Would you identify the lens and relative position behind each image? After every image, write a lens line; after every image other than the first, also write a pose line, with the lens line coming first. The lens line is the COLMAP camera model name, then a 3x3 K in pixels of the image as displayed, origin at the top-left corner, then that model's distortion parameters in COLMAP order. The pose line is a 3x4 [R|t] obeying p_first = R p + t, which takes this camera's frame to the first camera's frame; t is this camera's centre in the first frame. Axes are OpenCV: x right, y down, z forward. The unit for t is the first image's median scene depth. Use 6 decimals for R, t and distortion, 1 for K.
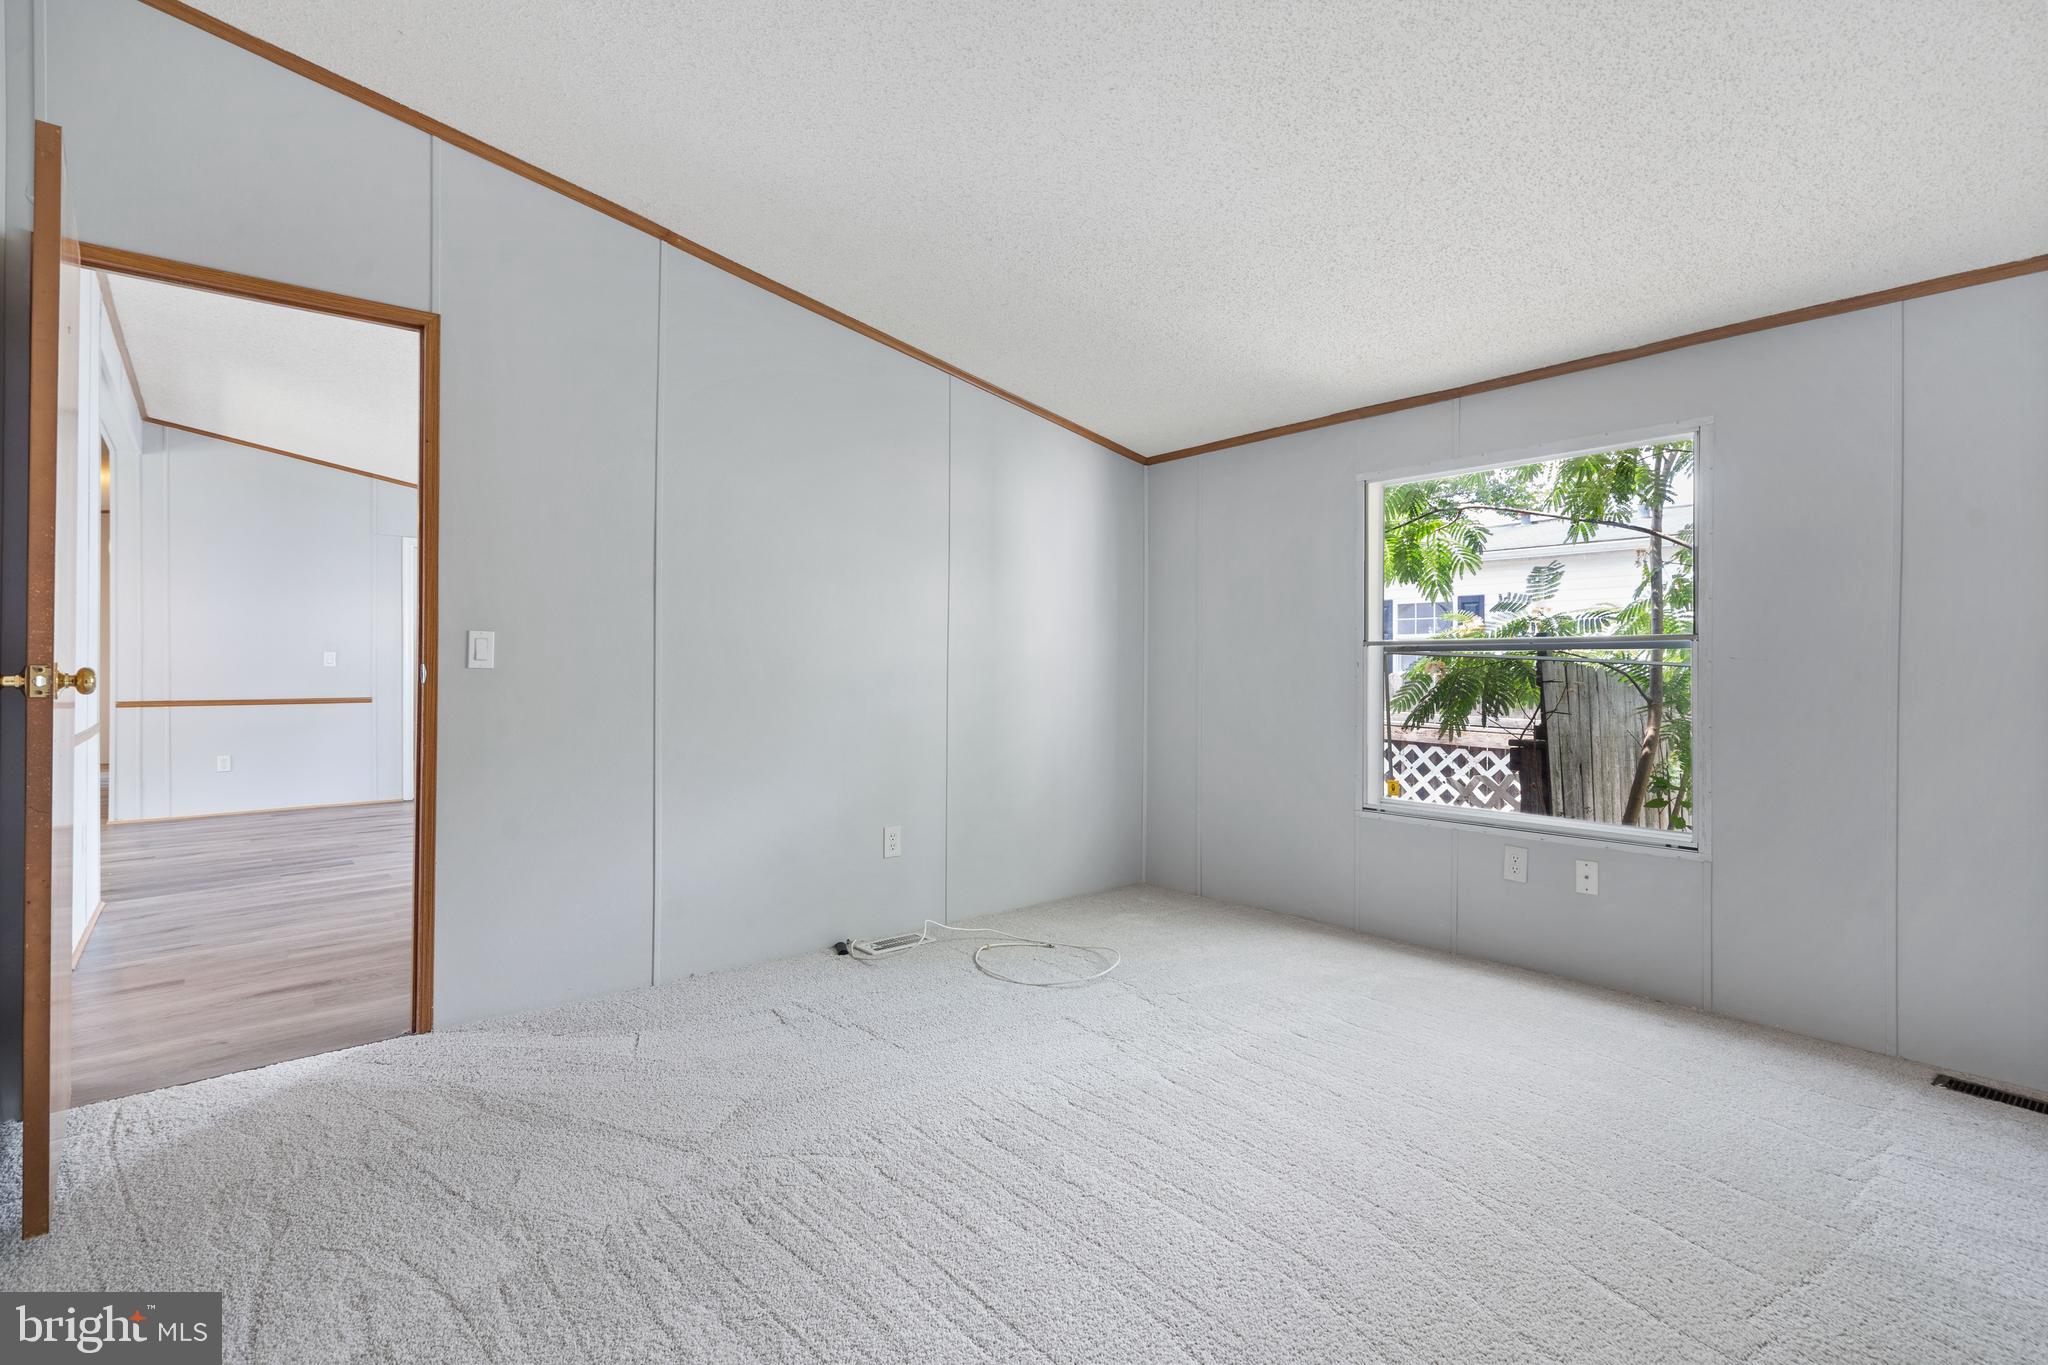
lens RADIAL K [[937.0, 0, 1027.7], [0, 937.0, 652.4], [0, 0, 1]] dist [0.001067, 0.000063]
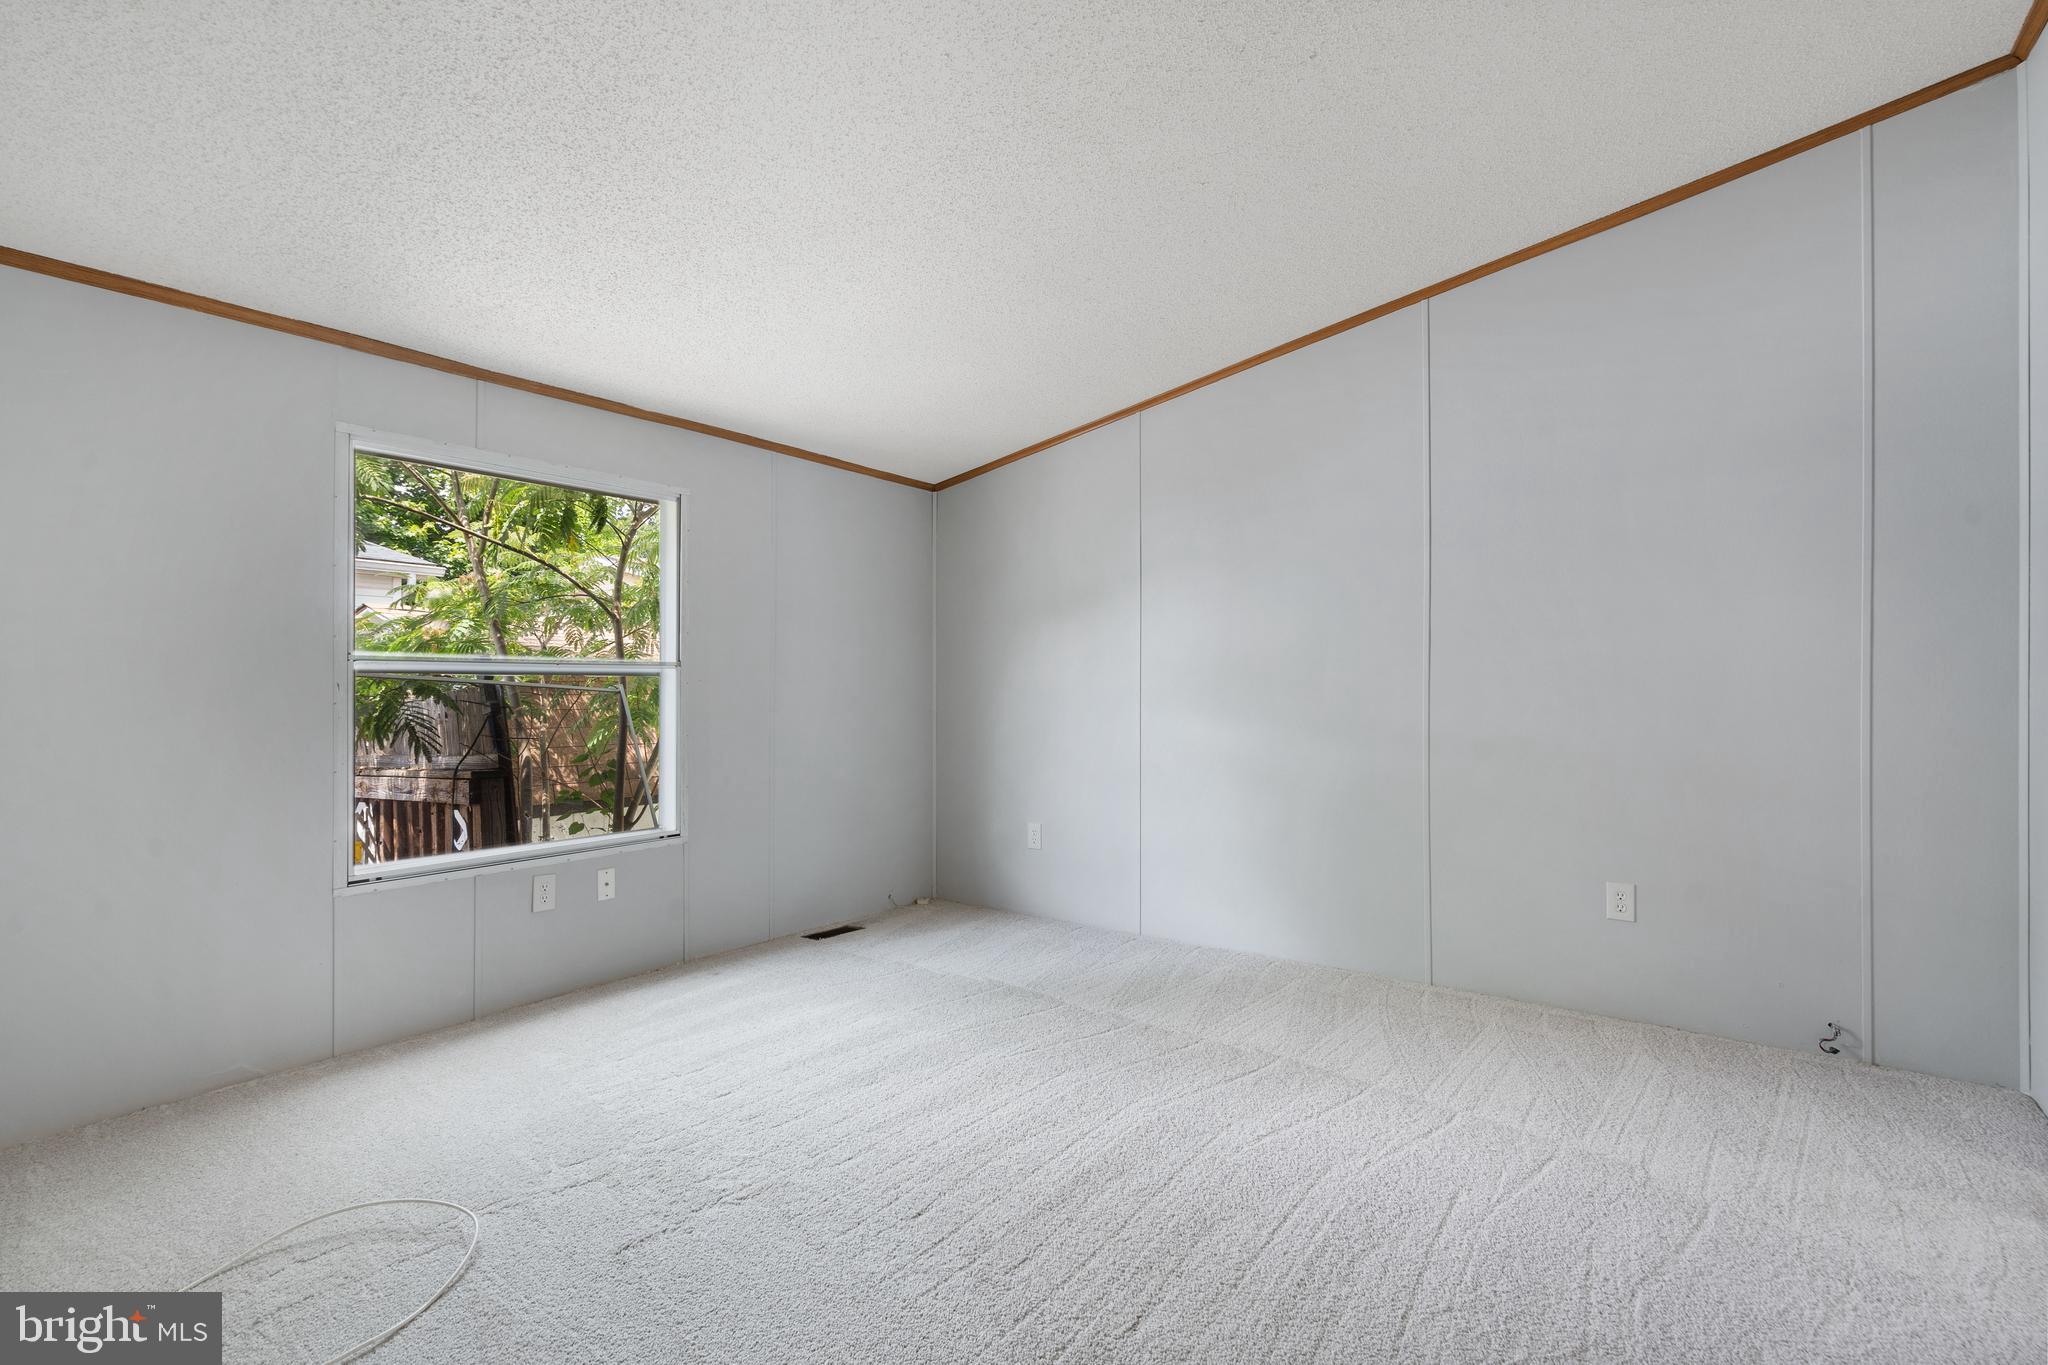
lens RADIAL K [[948.5, 0, 1013.3], [0, 948.5, 674.4], [0, 0, 1]] dist [0.000779, 0.000088]
pose [[-0.222314, 0.014621, 0.974865, -0.564285], [-0.009398, 0.999809, -0.017139, 0.014699], [-0.974930, -0.012972, -0.222135, 0.789165]]
